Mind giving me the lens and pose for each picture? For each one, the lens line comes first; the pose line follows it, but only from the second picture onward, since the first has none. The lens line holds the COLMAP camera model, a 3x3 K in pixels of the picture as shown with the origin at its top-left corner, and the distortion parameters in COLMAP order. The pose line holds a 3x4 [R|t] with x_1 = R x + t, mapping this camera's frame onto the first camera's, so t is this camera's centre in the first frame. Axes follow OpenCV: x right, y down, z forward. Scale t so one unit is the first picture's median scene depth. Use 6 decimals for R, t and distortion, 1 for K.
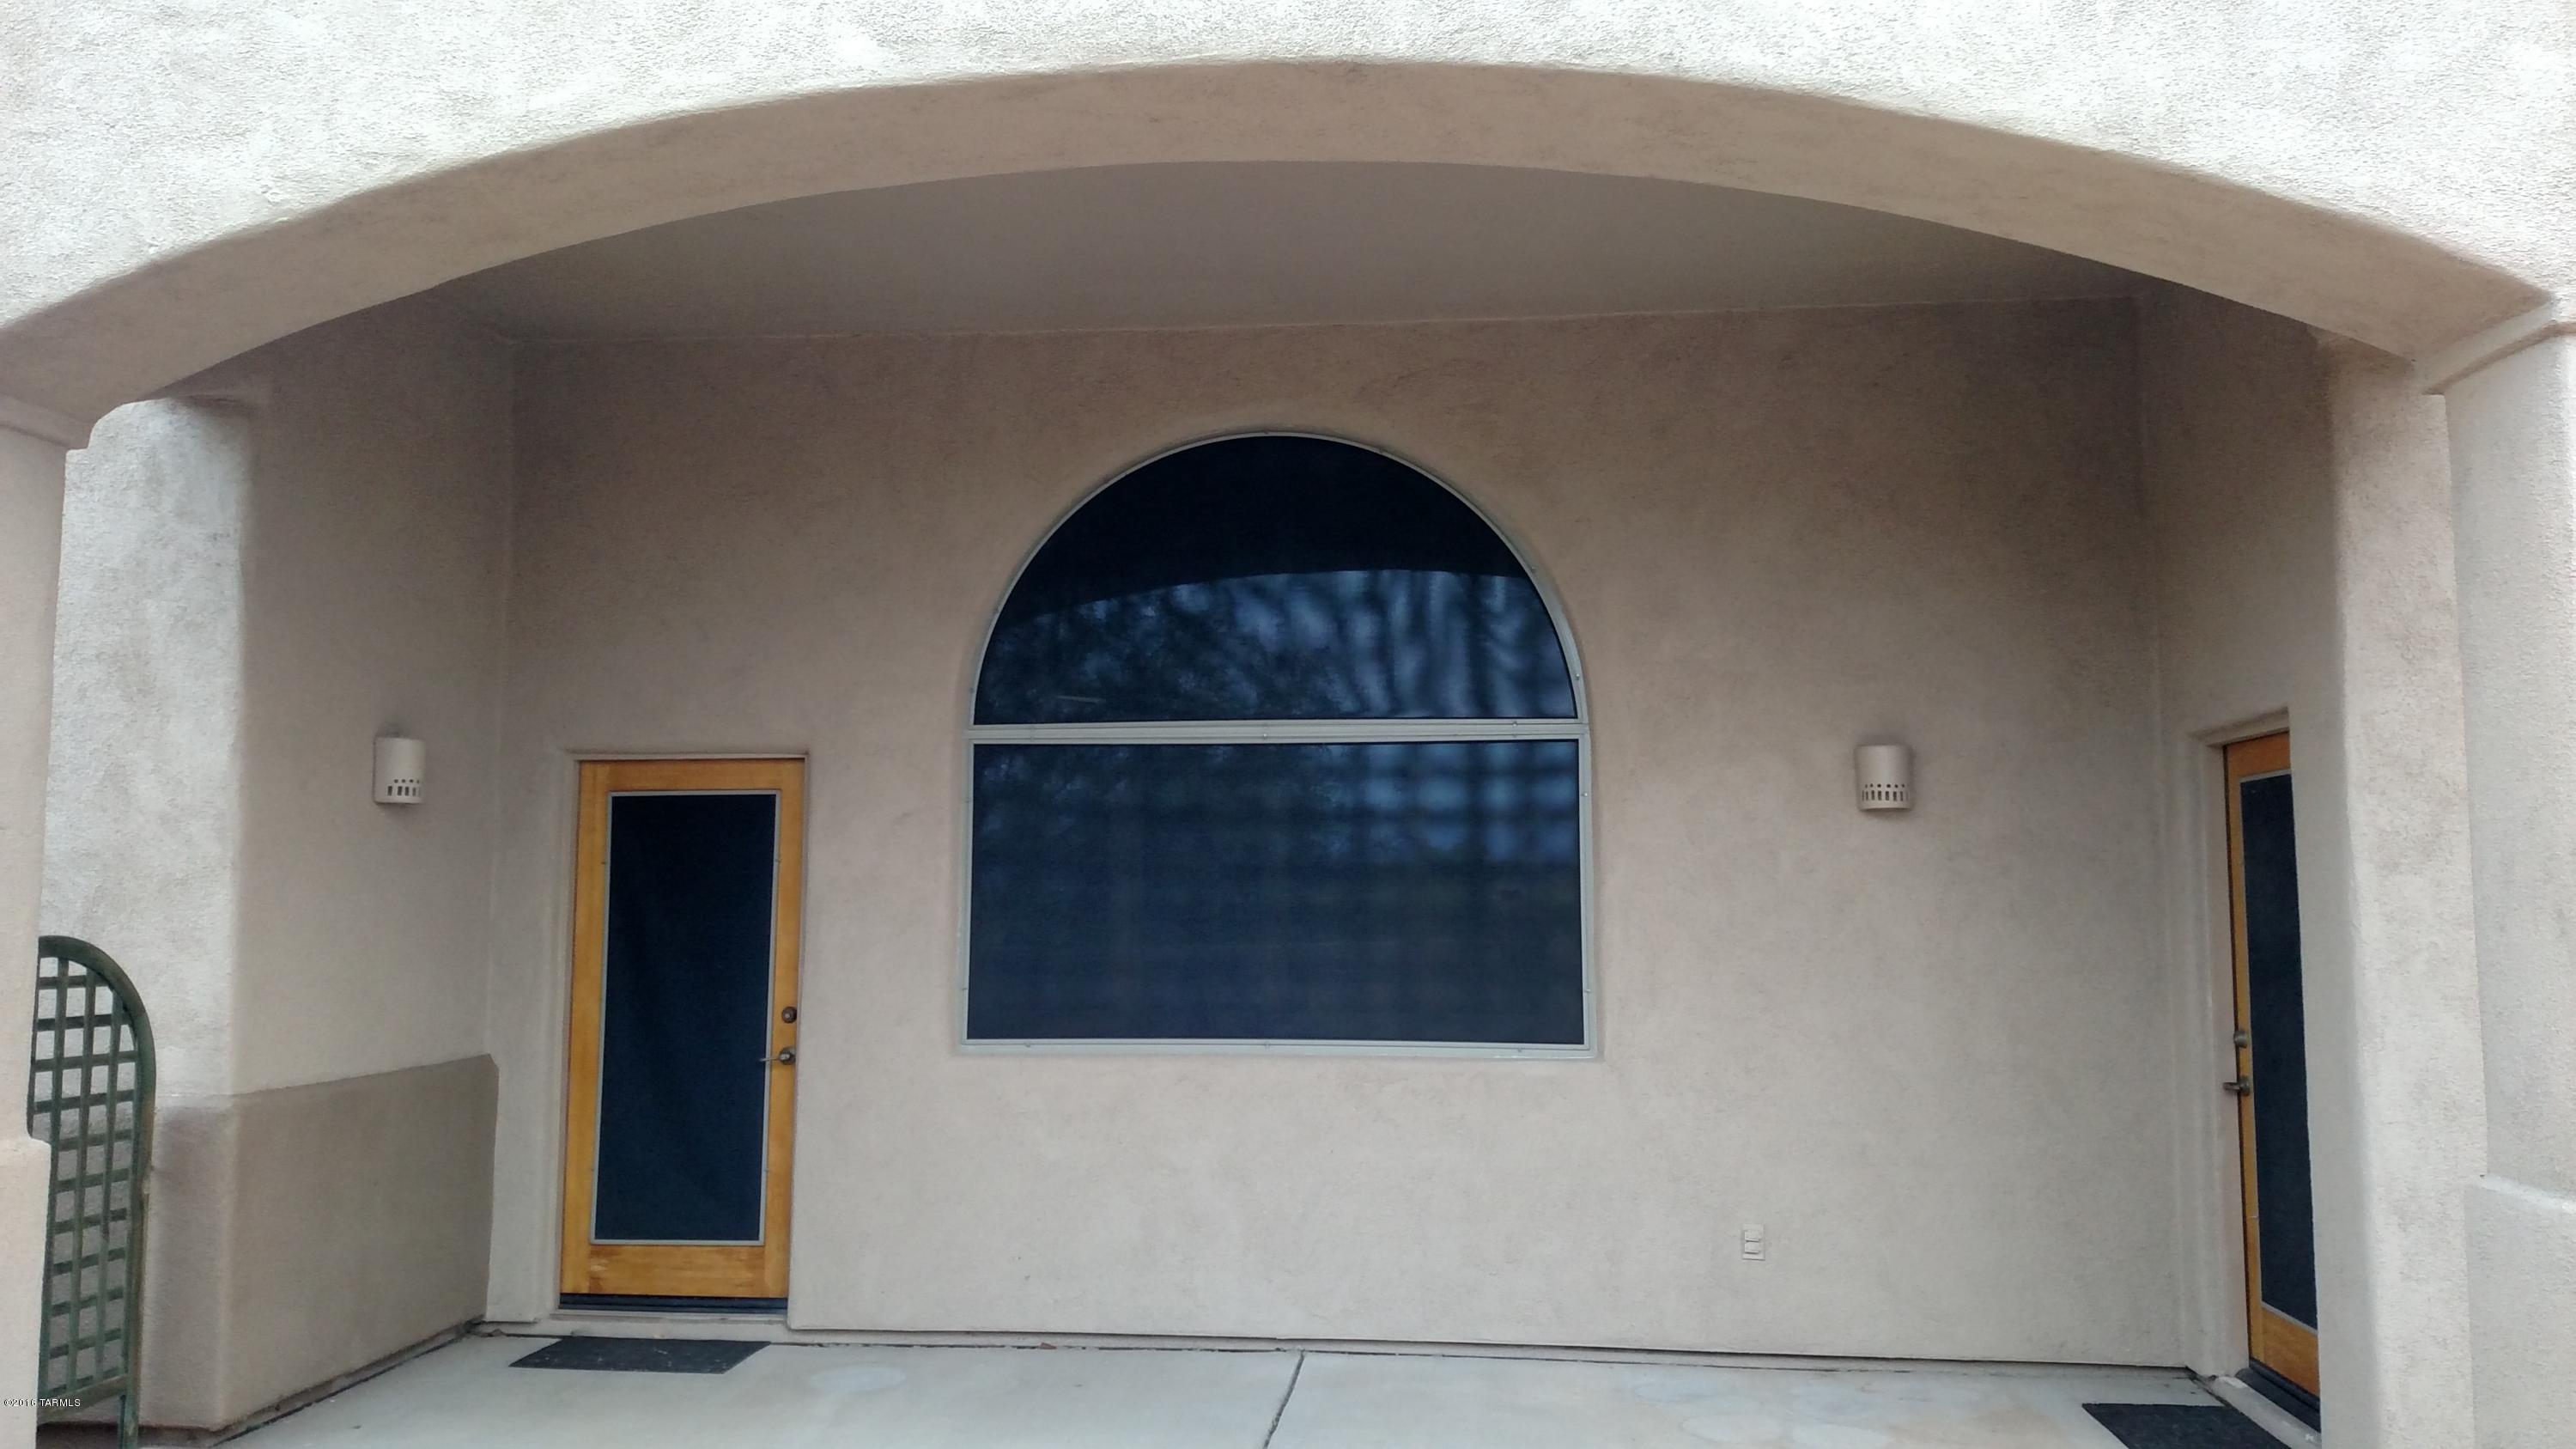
lens RADIAL K [[2060.5, 0, 1343.2], [0, 2060.5, 701.6], [0, 0, 1]] dist [0.067609, -0.075517]
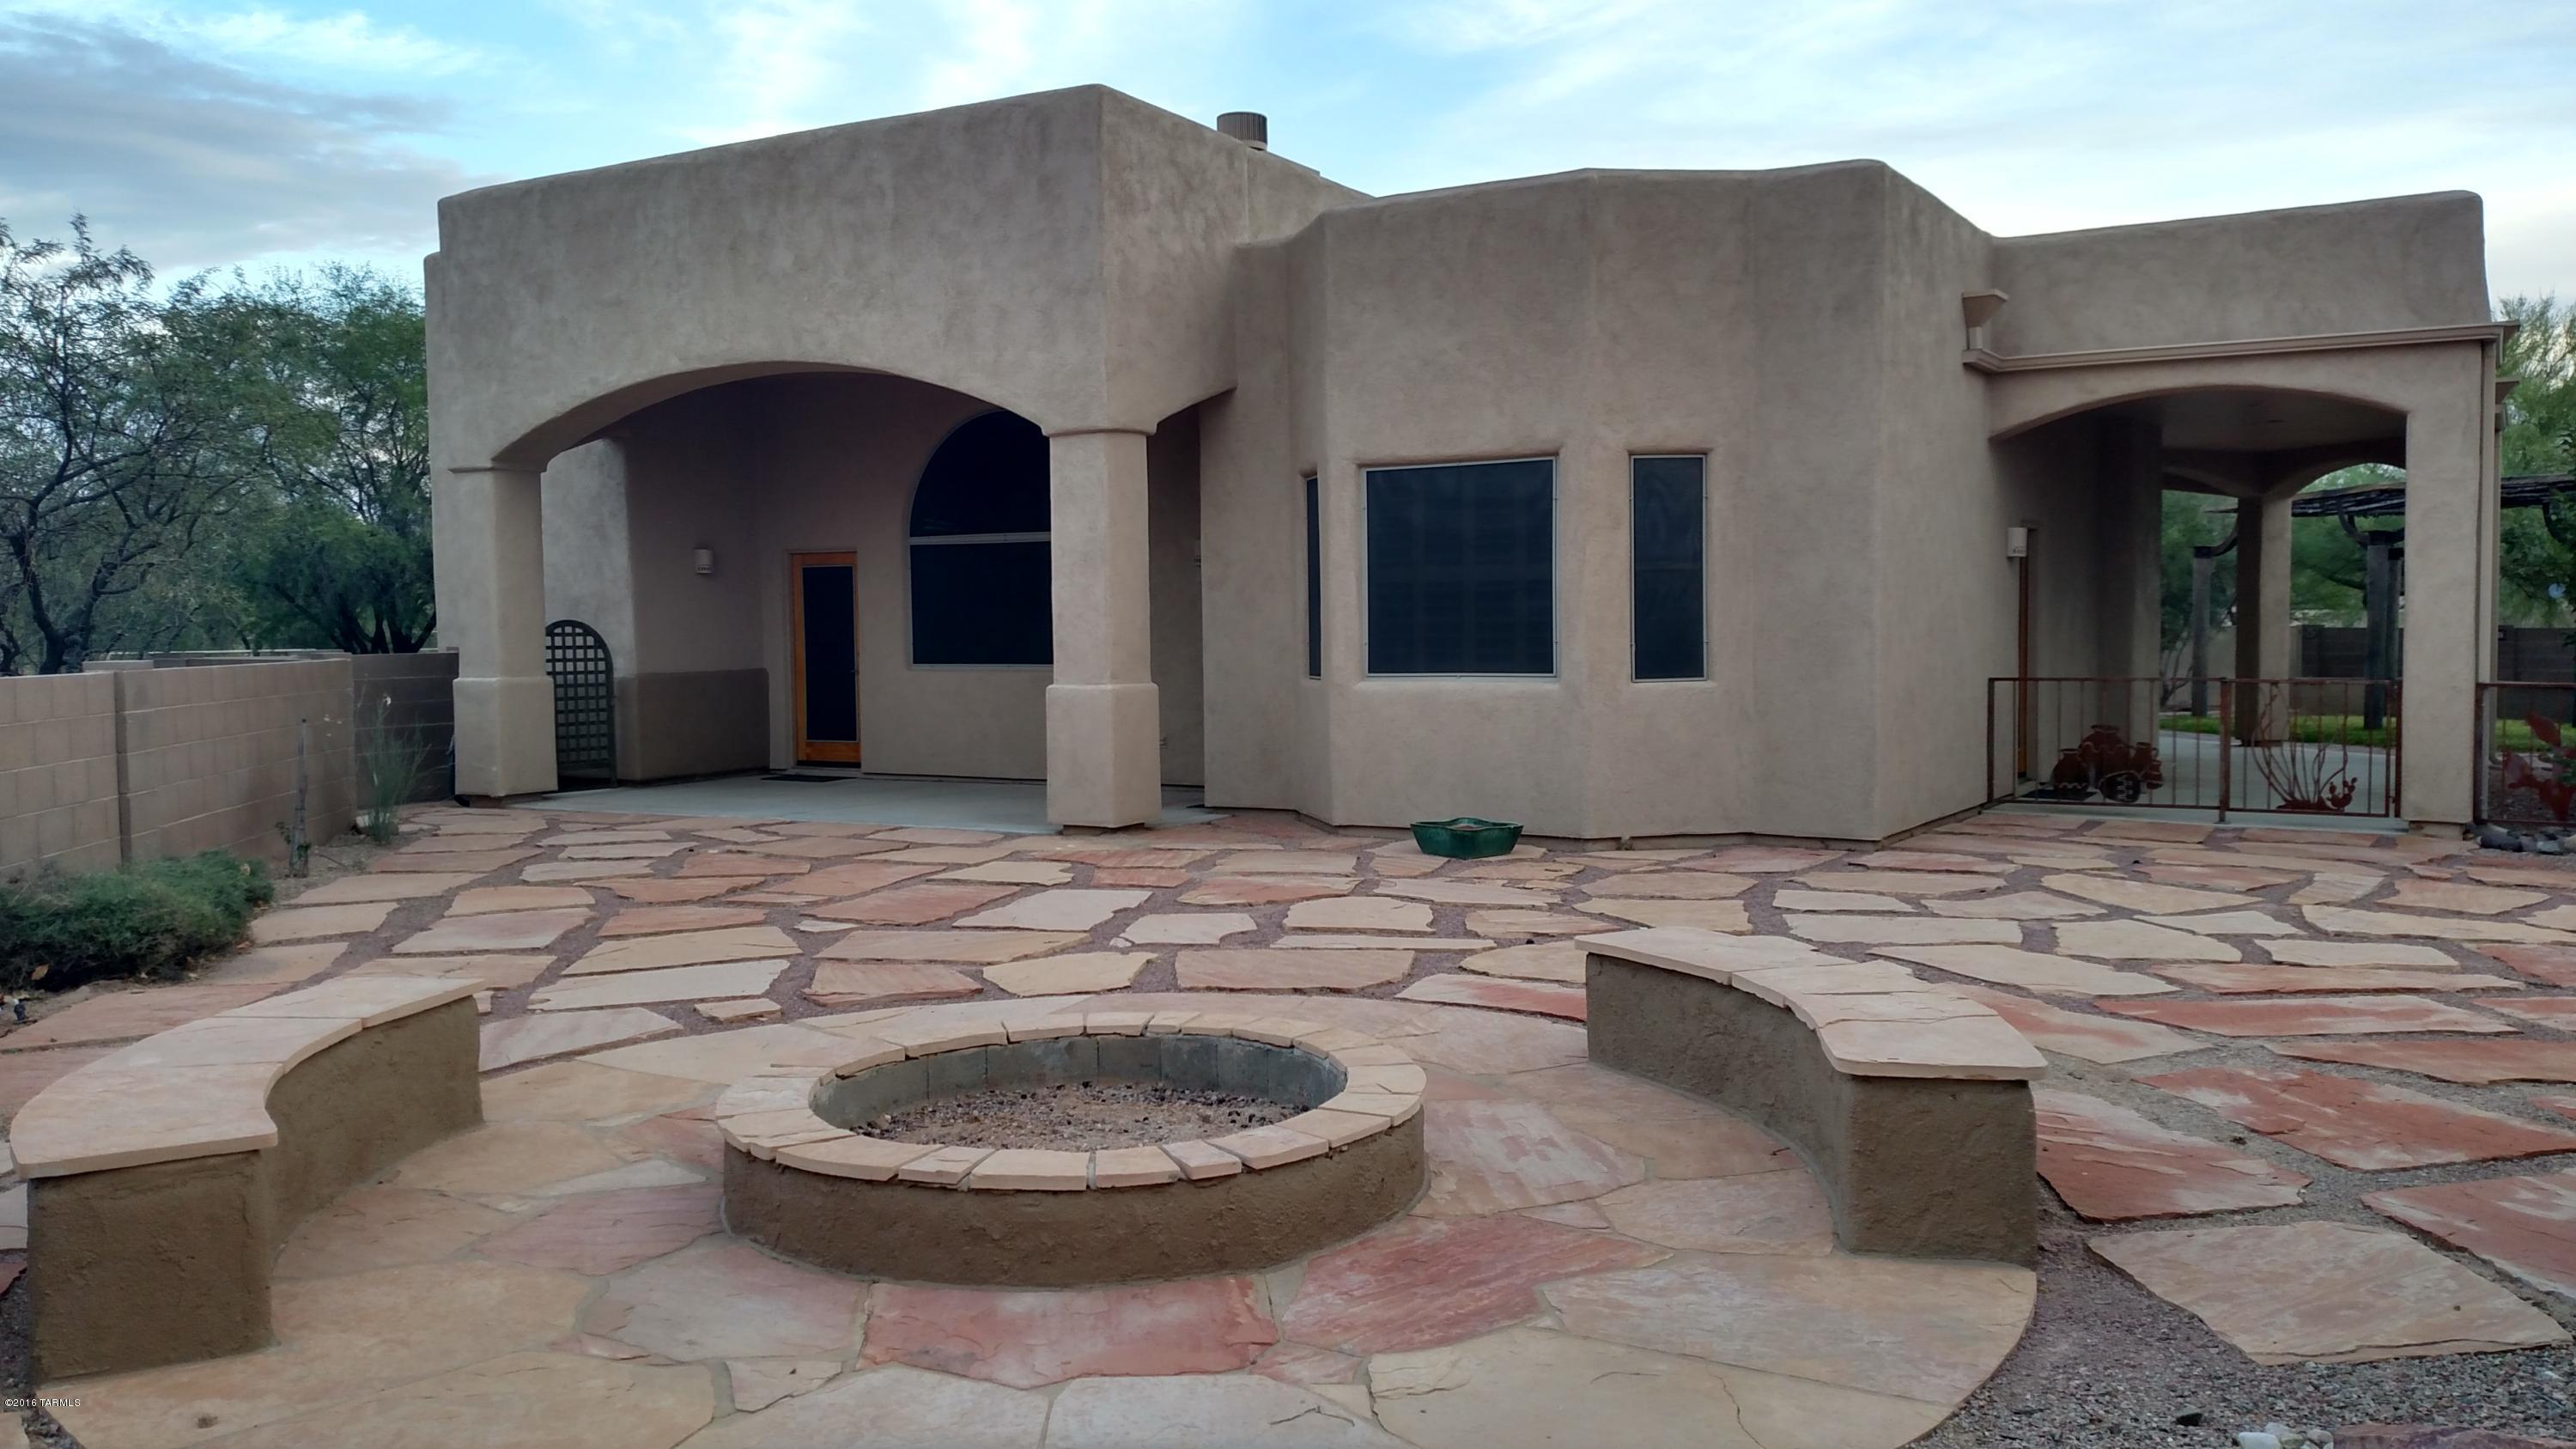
lens RADIAL K [[2060.5, 0, 1343.2], [0, 2060.5, 701.6], [0, 0, 1]] dist [0.067609, -0.075517]
pose [[0.915122, 0.006307, -0.403128, 1.598777], [0.050760, 0.990119, 0.130718, -0.108858], [0.399970, -0.140086, 0.905760, -1.295800]]
